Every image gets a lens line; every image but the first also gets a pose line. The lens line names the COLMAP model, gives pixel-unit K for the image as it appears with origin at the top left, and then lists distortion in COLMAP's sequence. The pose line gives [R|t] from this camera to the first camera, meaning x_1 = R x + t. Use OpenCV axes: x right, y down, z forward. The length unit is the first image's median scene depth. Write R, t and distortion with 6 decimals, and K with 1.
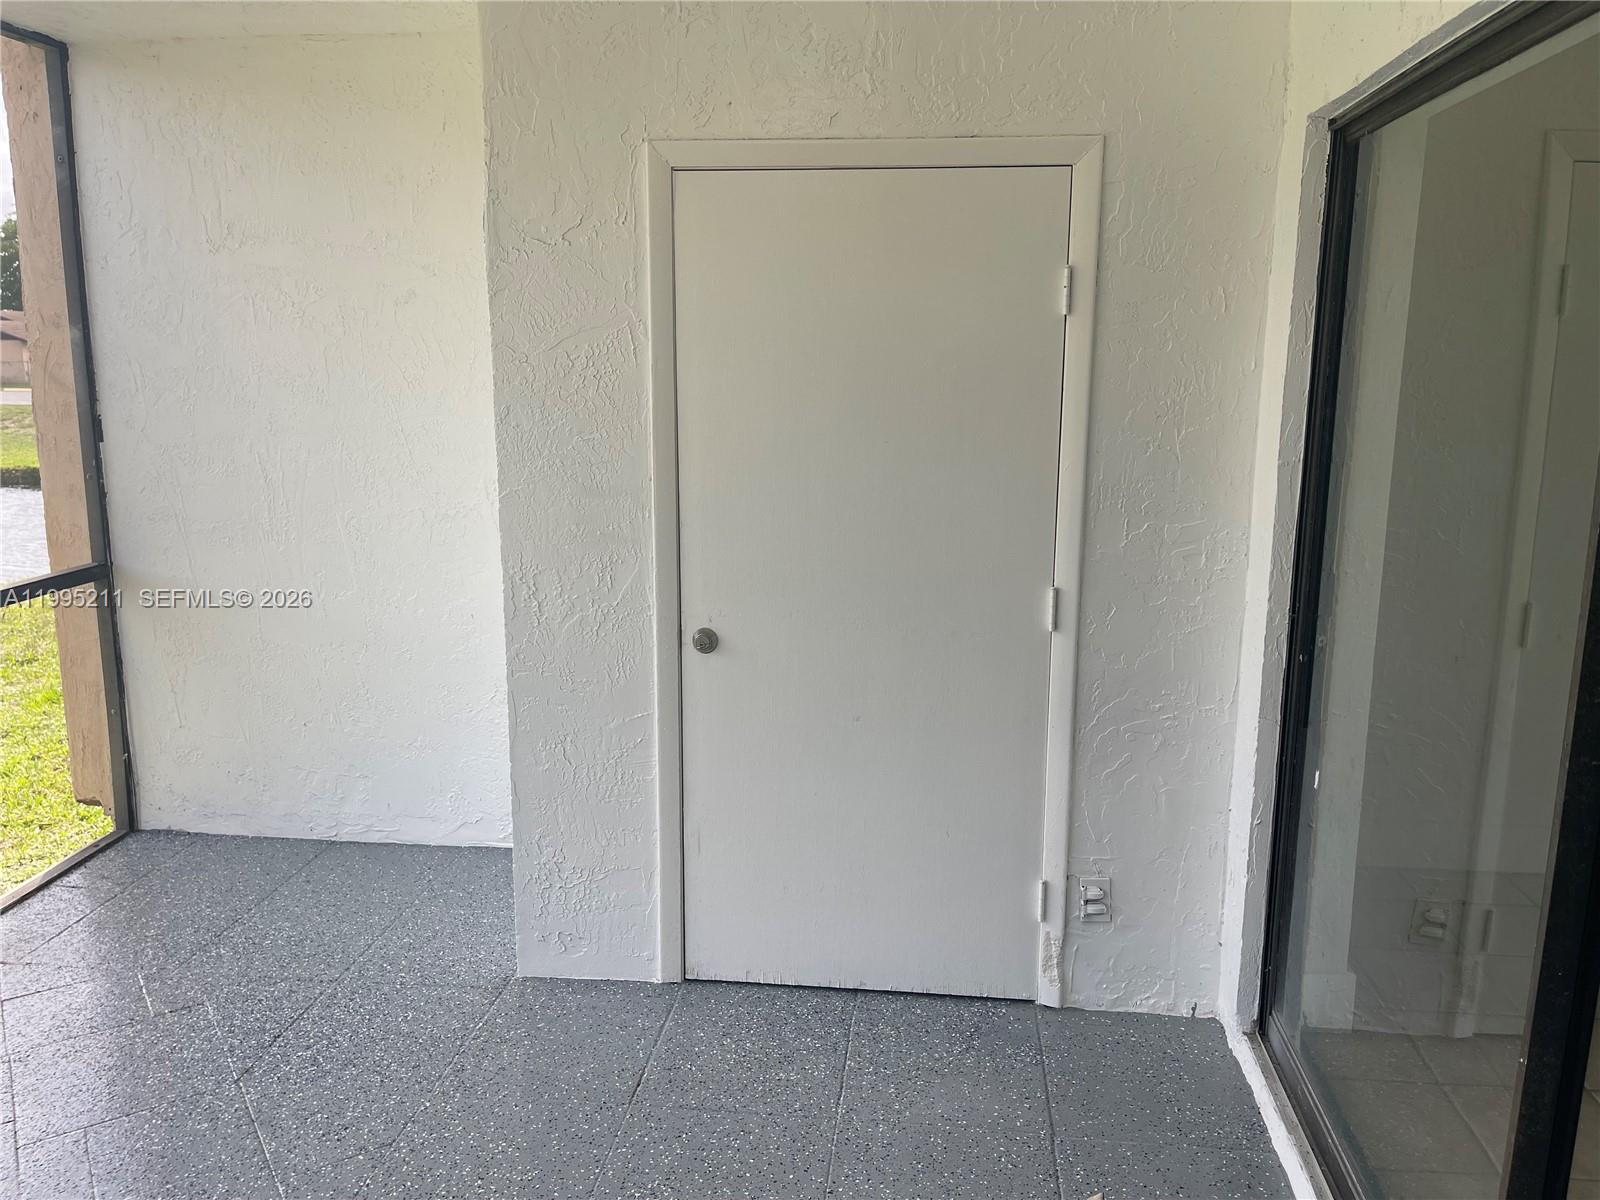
lens RADIAL K [[1202.1, 0, 814.6], [0, 1202.1, 595.5], [0, 0, 1]] dist [0.014469, -0.005153]
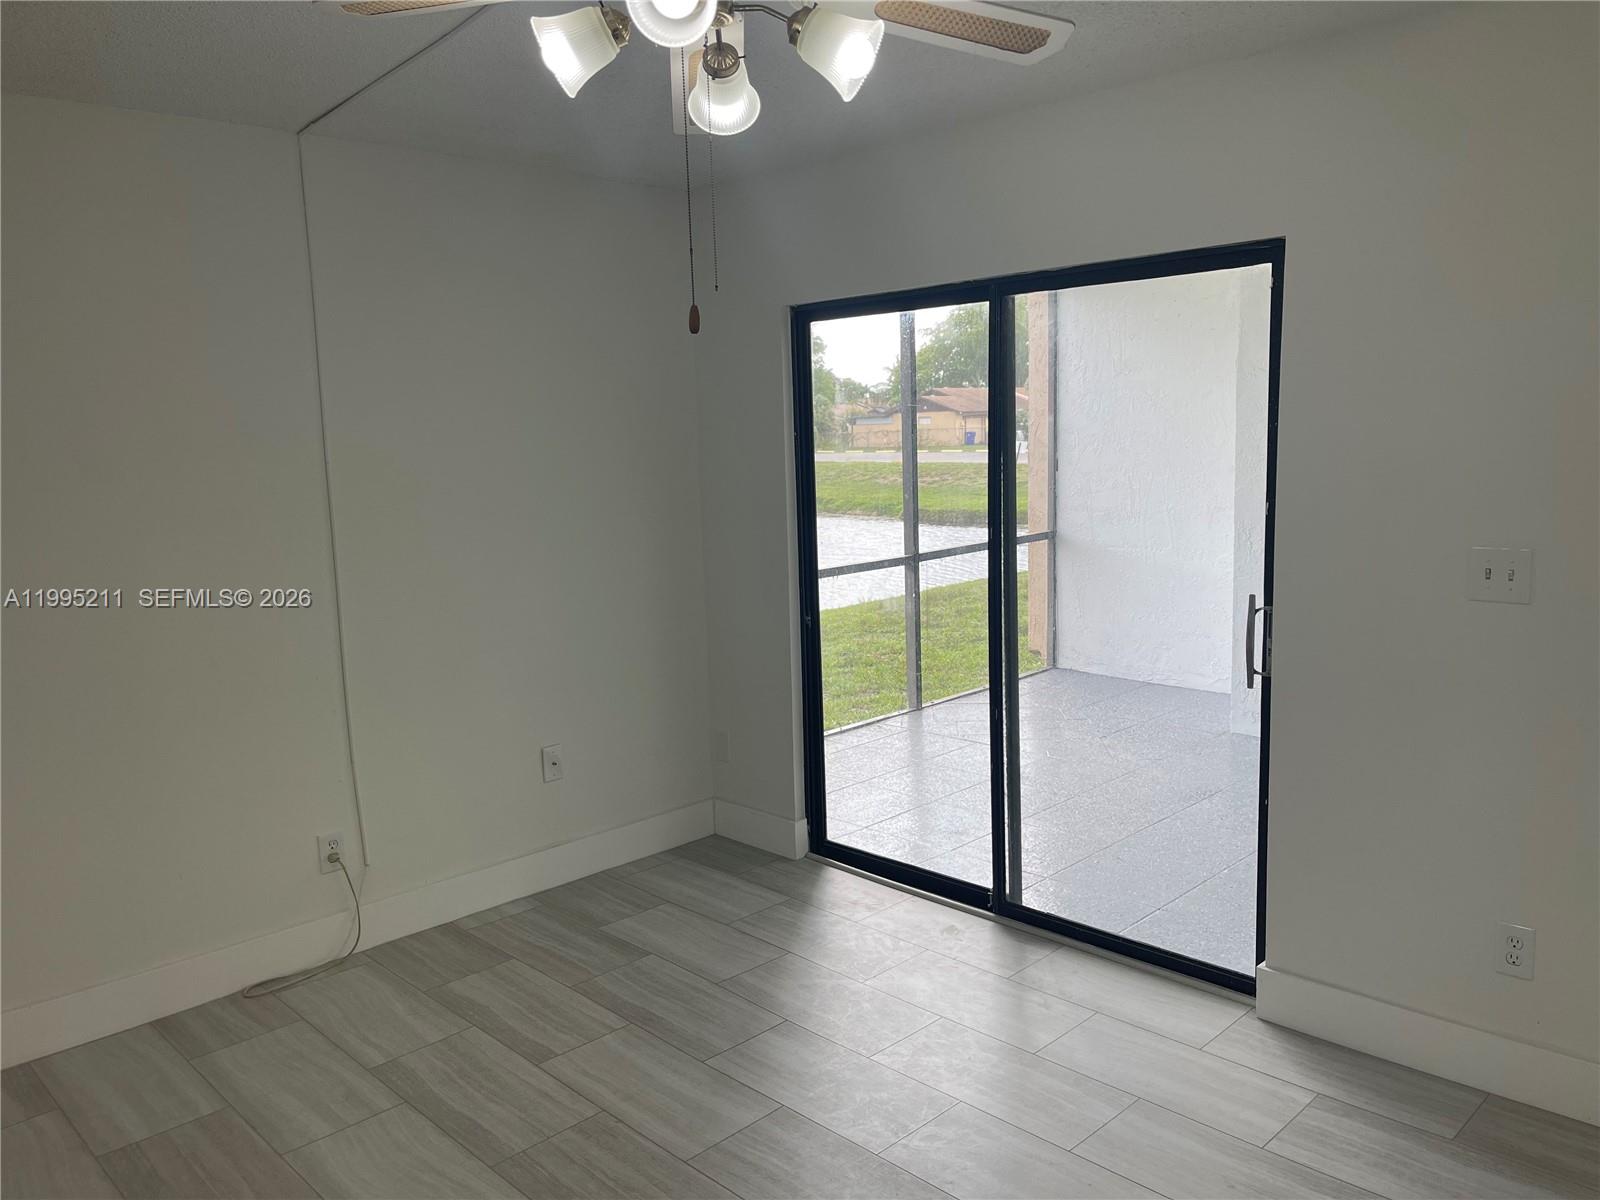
lens RADIAL K [[1202.1, 0, 814.0], [0, 1202.1, 598.3], [0, 0, 1]] dist [0.014469, -0.005153]
pose [[0.774496, 0.056025, -0.630092, 0.373117], [-0.081968, 0.996561, -0.012143, 0.140640], [0.627245, 0.061052, 0.776425, -0.799558]]
